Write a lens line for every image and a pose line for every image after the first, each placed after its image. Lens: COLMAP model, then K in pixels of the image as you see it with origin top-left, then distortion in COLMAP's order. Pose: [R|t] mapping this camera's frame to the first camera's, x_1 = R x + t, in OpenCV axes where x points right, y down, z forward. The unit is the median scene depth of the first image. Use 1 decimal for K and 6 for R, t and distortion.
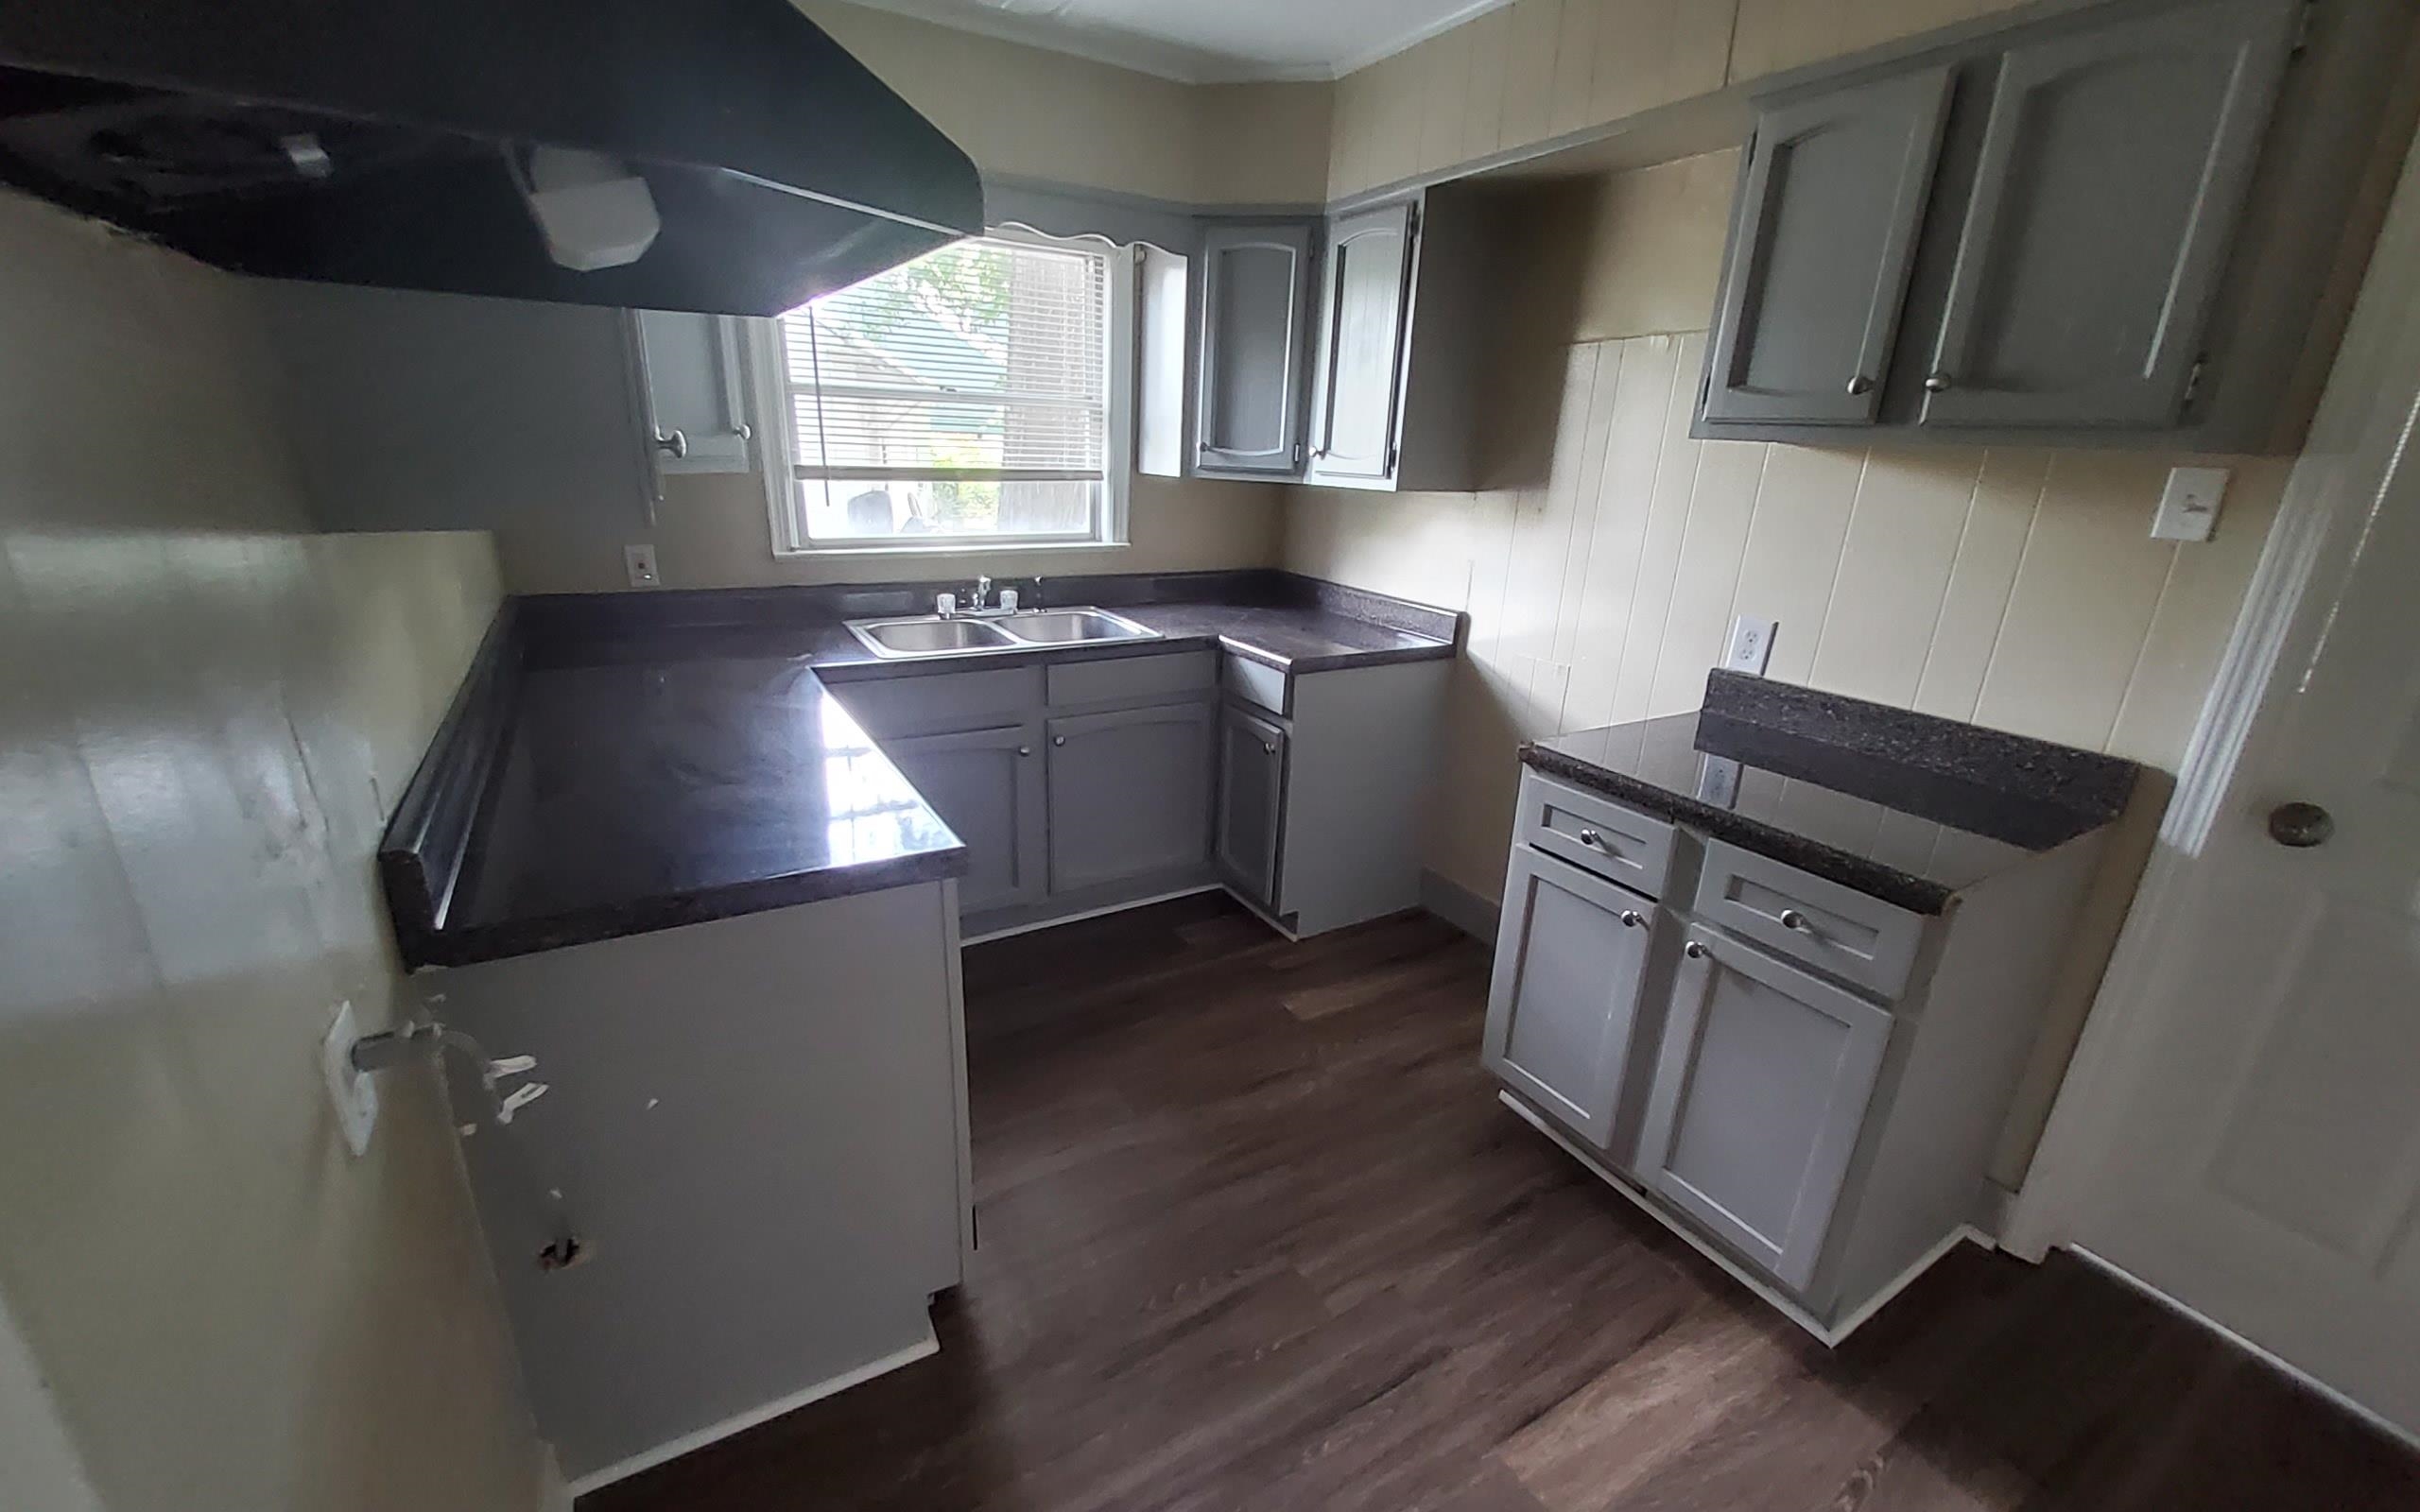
lens RADIAL K [[966.9, 0, 1210.0], [0, 966.9, 756.0], [0, 0, 1]] dist [-0.001138, -0.000201]
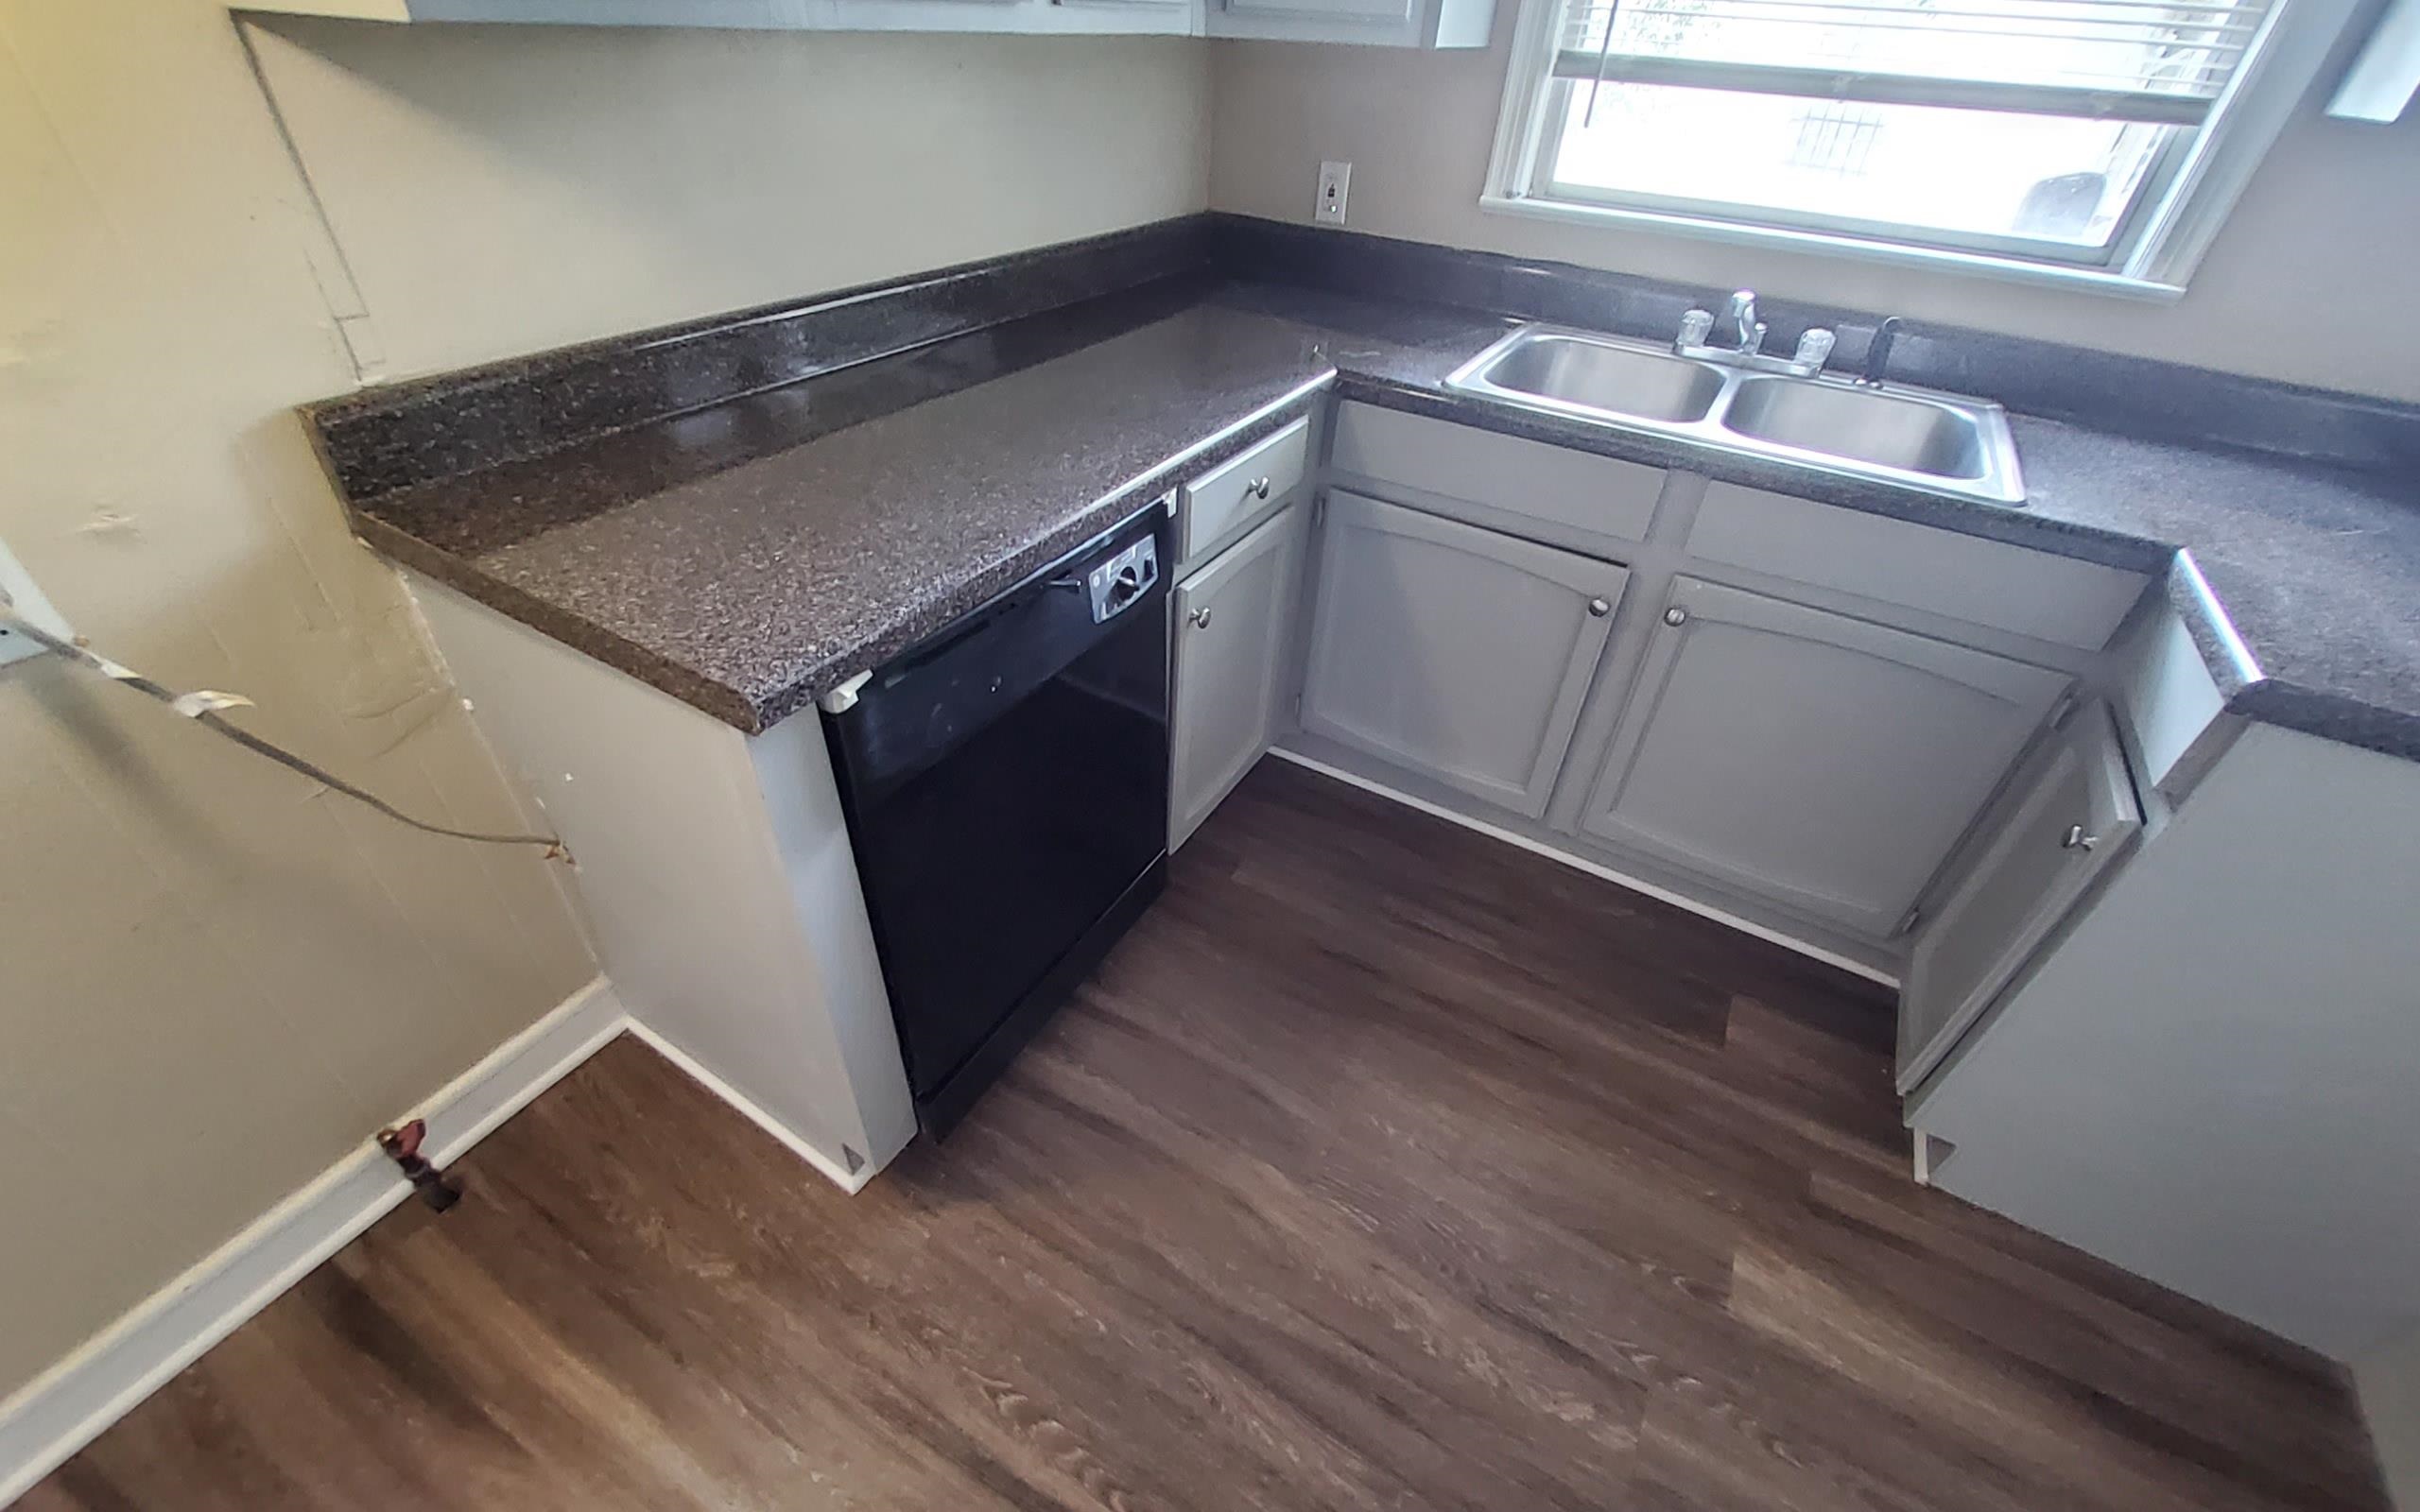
lens RADIAL K [[973.4, 0, 1209.8], [0, 973.4, 773.0], [0, 0, 1]] dist [-0.009277, -0.000287]
pose [[0.479067, 0.528576, -0.700787, 0.159311], [-0.299999, 0.848884, 0.435197, -0.102559], [0.824922, 0.001747, 0.565245, 0.441483]]
